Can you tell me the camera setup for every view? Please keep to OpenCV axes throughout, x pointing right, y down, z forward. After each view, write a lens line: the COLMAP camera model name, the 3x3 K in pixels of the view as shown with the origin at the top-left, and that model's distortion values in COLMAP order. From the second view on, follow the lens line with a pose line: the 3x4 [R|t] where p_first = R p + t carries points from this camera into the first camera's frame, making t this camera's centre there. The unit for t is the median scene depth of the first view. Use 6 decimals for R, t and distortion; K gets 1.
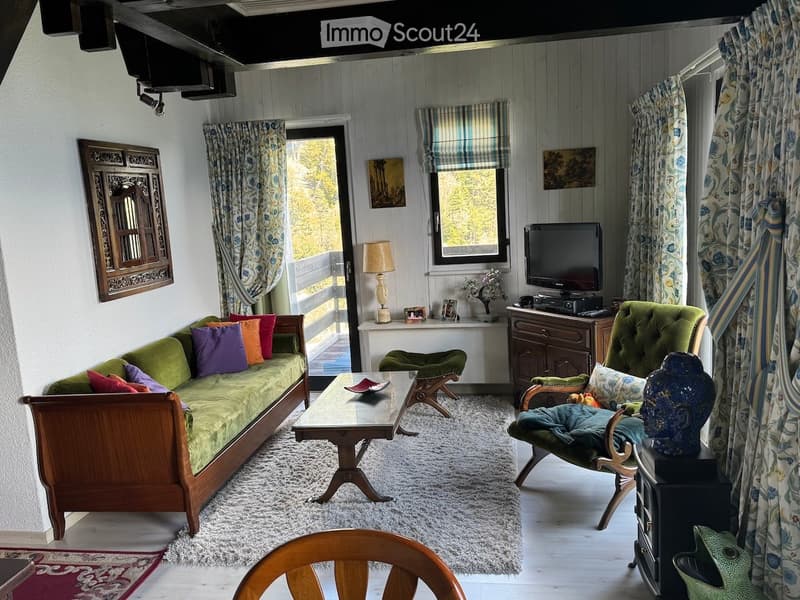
lens RADIAL K [[643.5, 0, 402.4], [0, 643.5, 304.5], [0, 0, 1]] dist [0.122301, -0.012107]
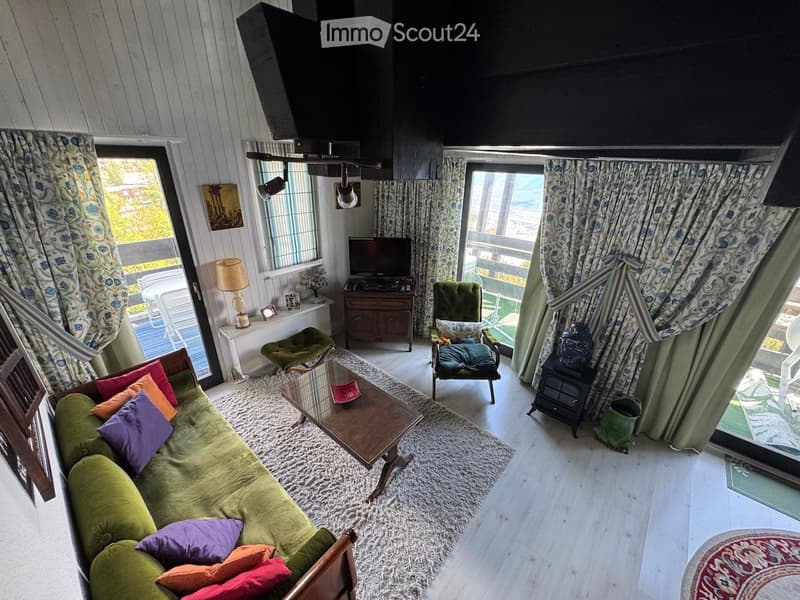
lens RADIAL K [[319.4, 0, 400.4], [0, 319.4, 299.9], [0, 0, 1]] dist [-0.004170, 0.000566]
pose [[0.534190, -0.278698, 0.798103, -0.347353], [0.081019, 0.956626, 0.279827, -0.167306], [-0.841473, -0.084820, 0.533599, 0.452062]]
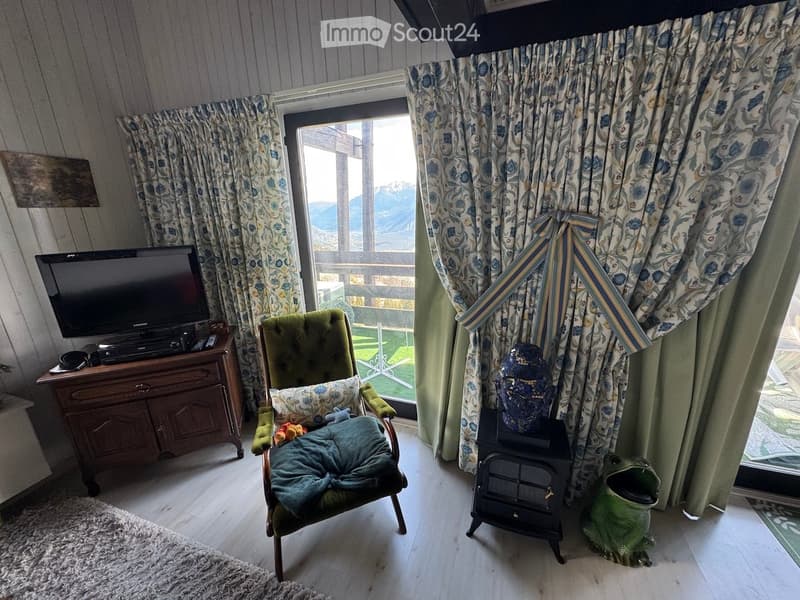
lens RADIAL K [[319.4, 0, 401.9], [0, 319.4, 299.5], [0, 0, 1]] dist [-0.004170, 0.000566]
pose [[0.177144, -0.222239, 0.958765, -0.066341], [0.170081, 0.966427, 0.192591, -0.072053], [-0.969377, 0.128951, 0.208996, 0.519453]]
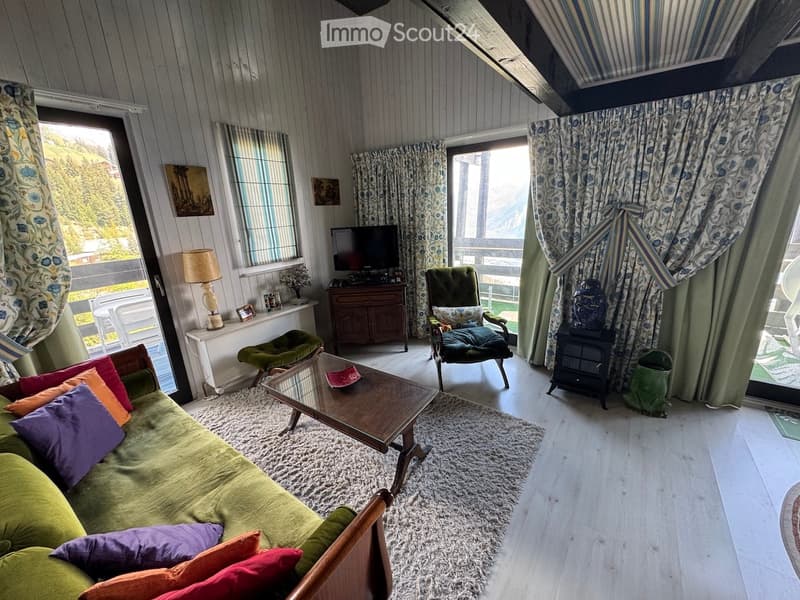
lens RADIAL K [[319.4, 0, 400.5], [0, 319.4, 300.0], [0, 0, 1]] dist [-0.004170, 0.000566]
pose [[0.450512, -0.208441, 0.868096, -0.345810], [0.153492, 0.975968, 0.154685, -0.051792], [-0.879477, 0.063558, 0.471679, 0.505957]]
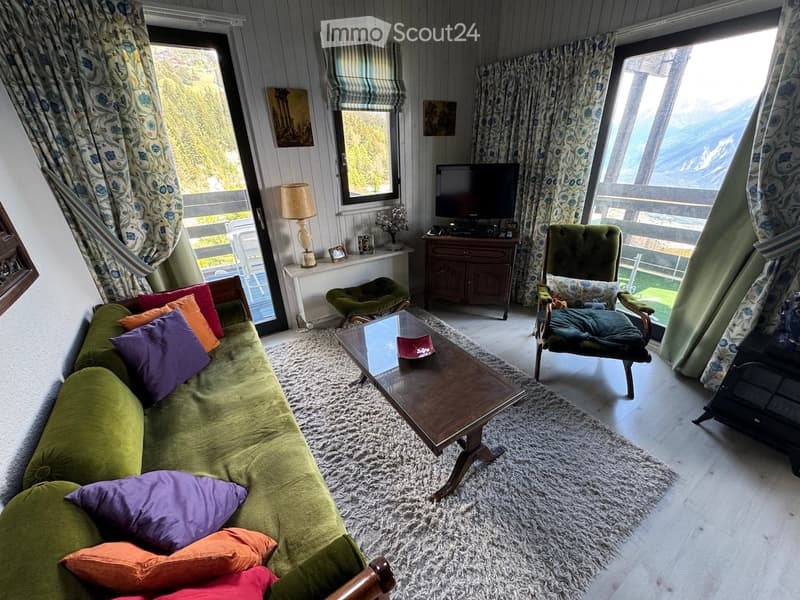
lens RADIAL K [[319.4, 0, 400.1], [0, 319.4, 299.9], [0, 0, 1]] dist [-0.004170, 0.000566]
pose [[0.747713, -0.256209, 0.612602, -0.261076], [0.089904, 0.953130, 0.288895, -0.057784], [-0.657907, -0.160936, 0.735702, 0.526129]]
